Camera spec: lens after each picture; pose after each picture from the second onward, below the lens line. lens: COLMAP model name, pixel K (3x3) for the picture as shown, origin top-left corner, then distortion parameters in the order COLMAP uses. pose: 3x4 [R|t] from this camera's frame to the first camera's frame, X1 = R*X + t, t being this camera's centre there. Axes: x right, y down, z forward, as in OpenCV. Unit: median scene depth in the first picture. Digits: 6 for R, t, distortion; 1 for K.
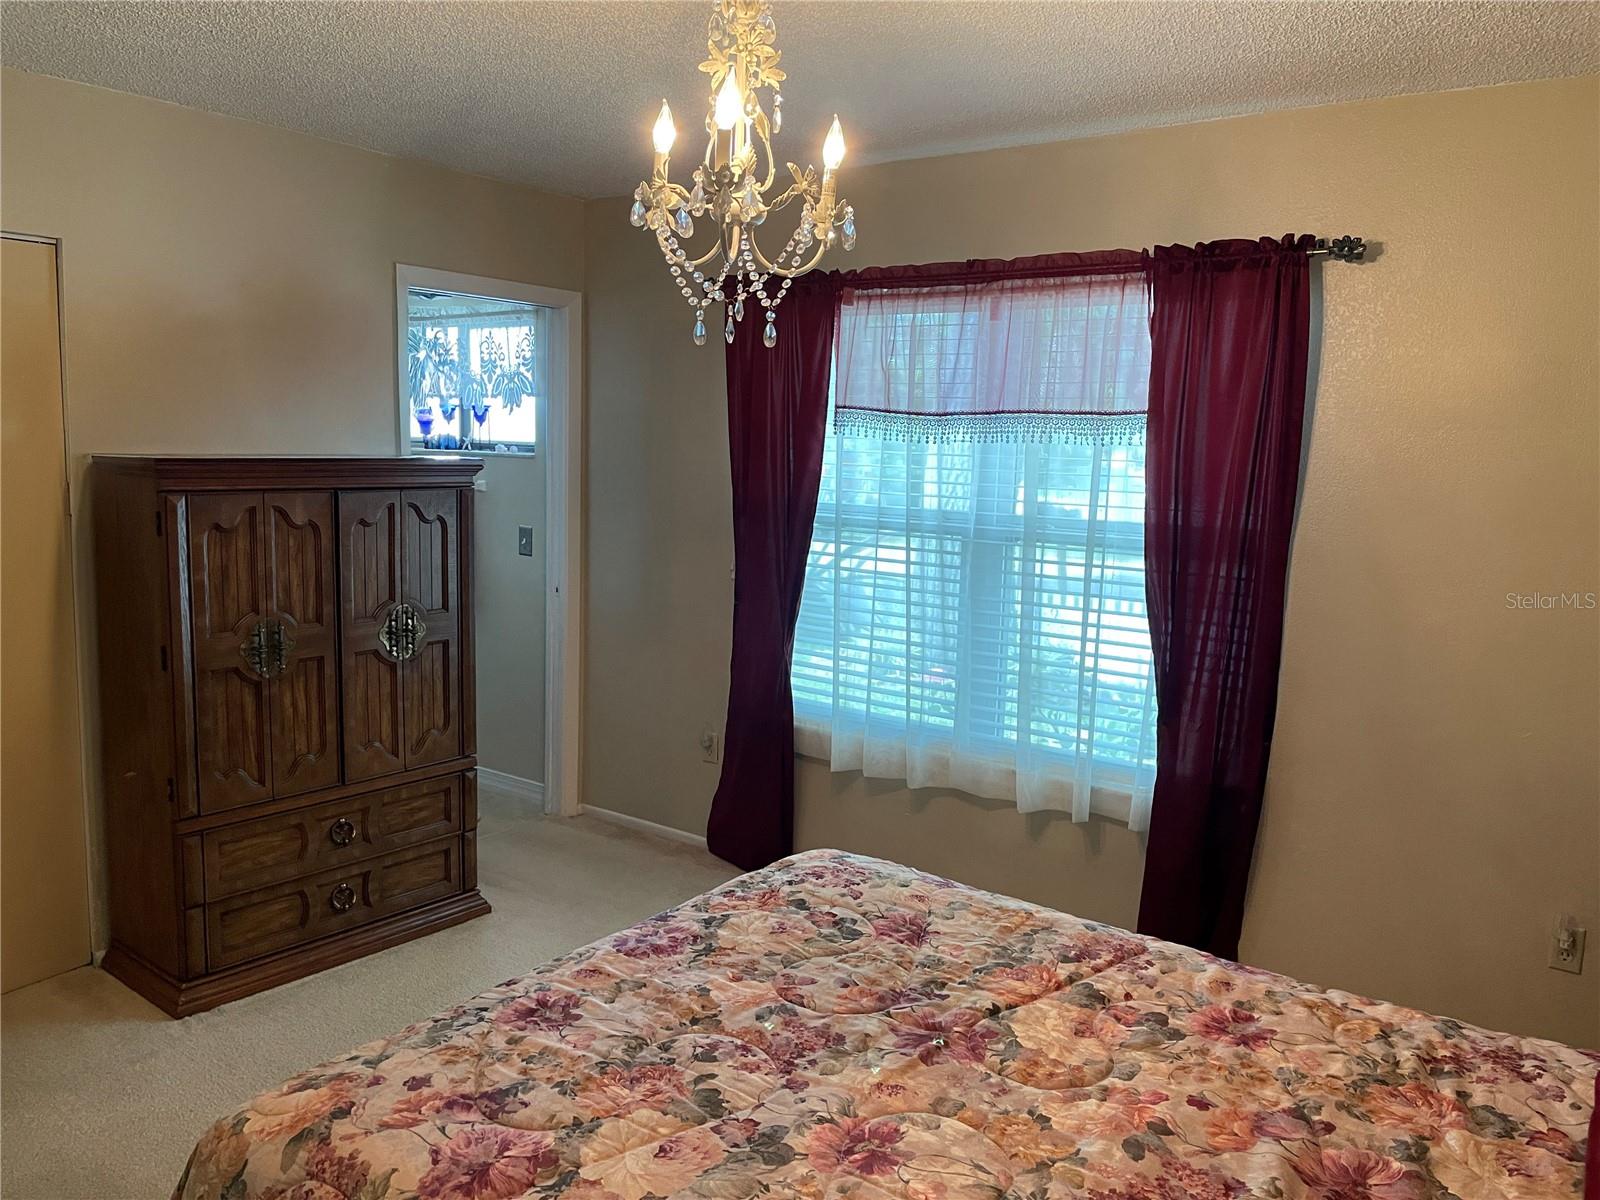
lens RADIAL K [[1209.4, 0, 806.7], [0, 1209.4, 609.9], [0, 0, 1]] dist [0.052406, -0.078575]
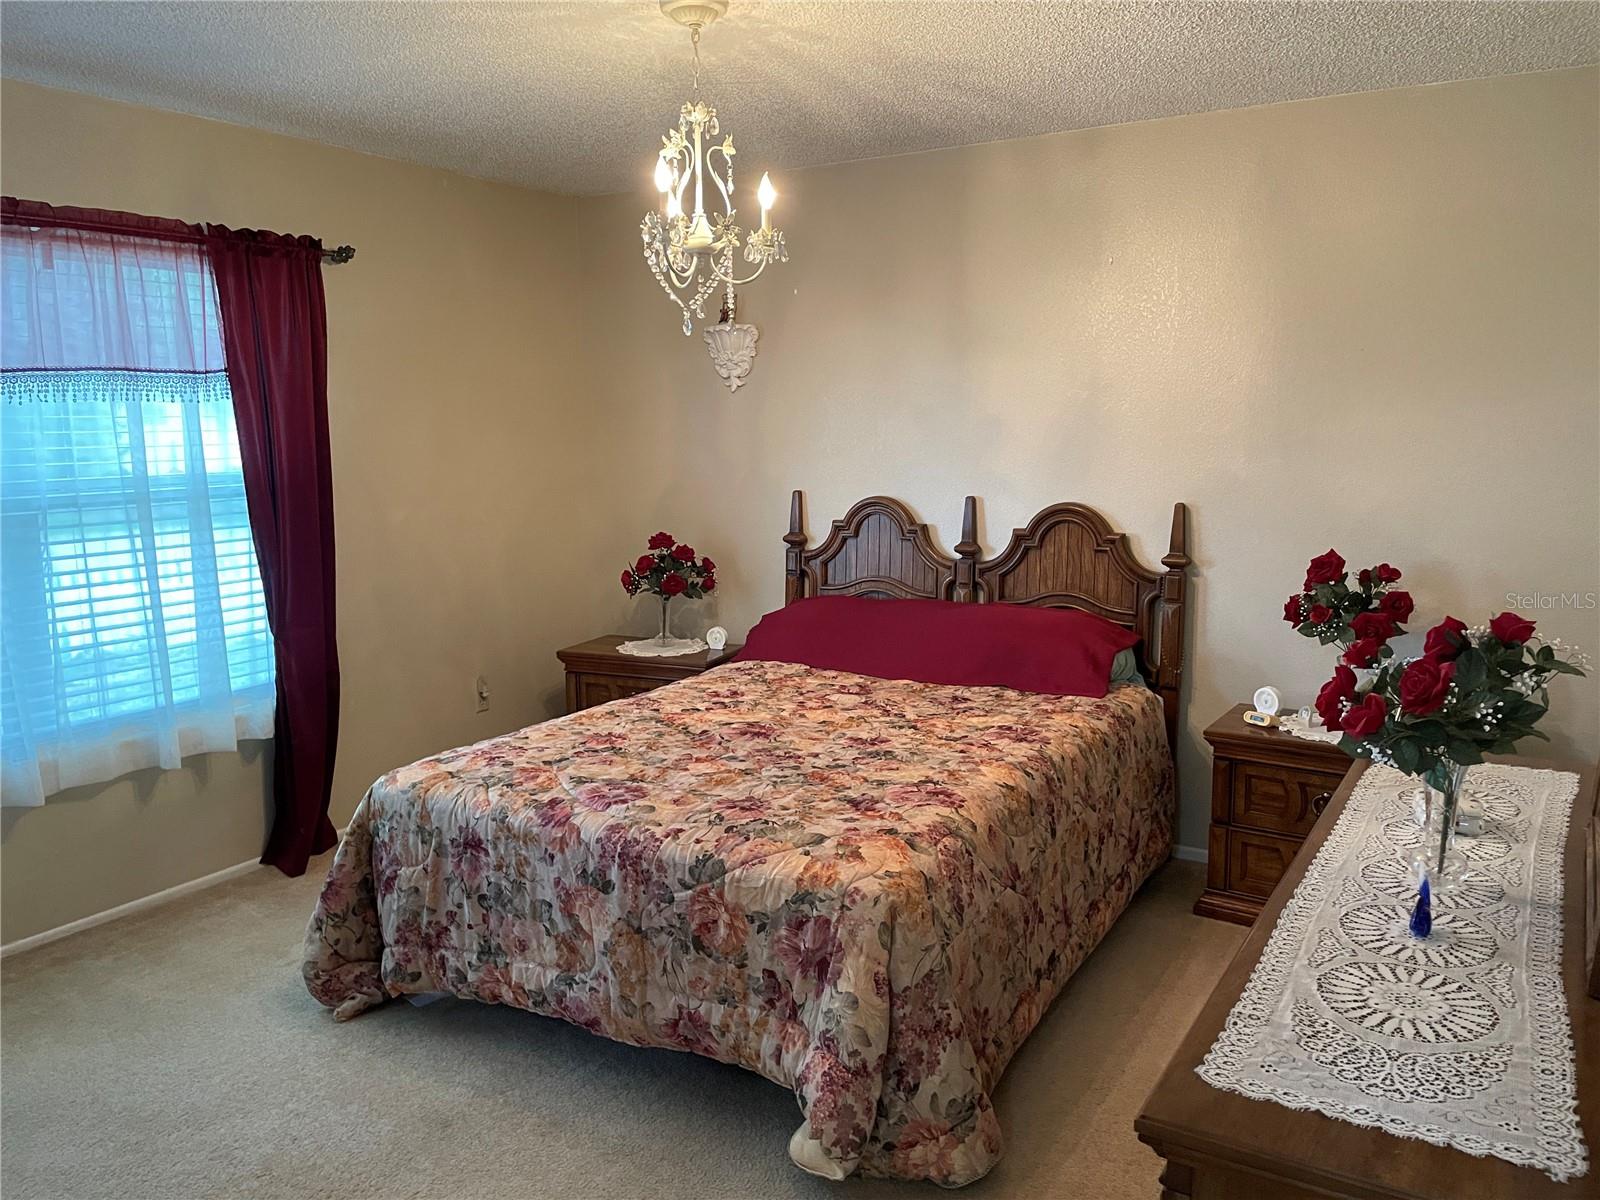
lens RADIAL K [[1209.4, 0, 805.3], [0, 1209.4, 599.3], [0, 0, 1]] dist [0.052406, -0.078575]
pose [[-0.085529, -0.177719, 0.980358, -1.418076], [0.146788, 0.970978, 0.188824, -0.143139], [-0.985463, 0.160055, -0.056960, 0.884748]]
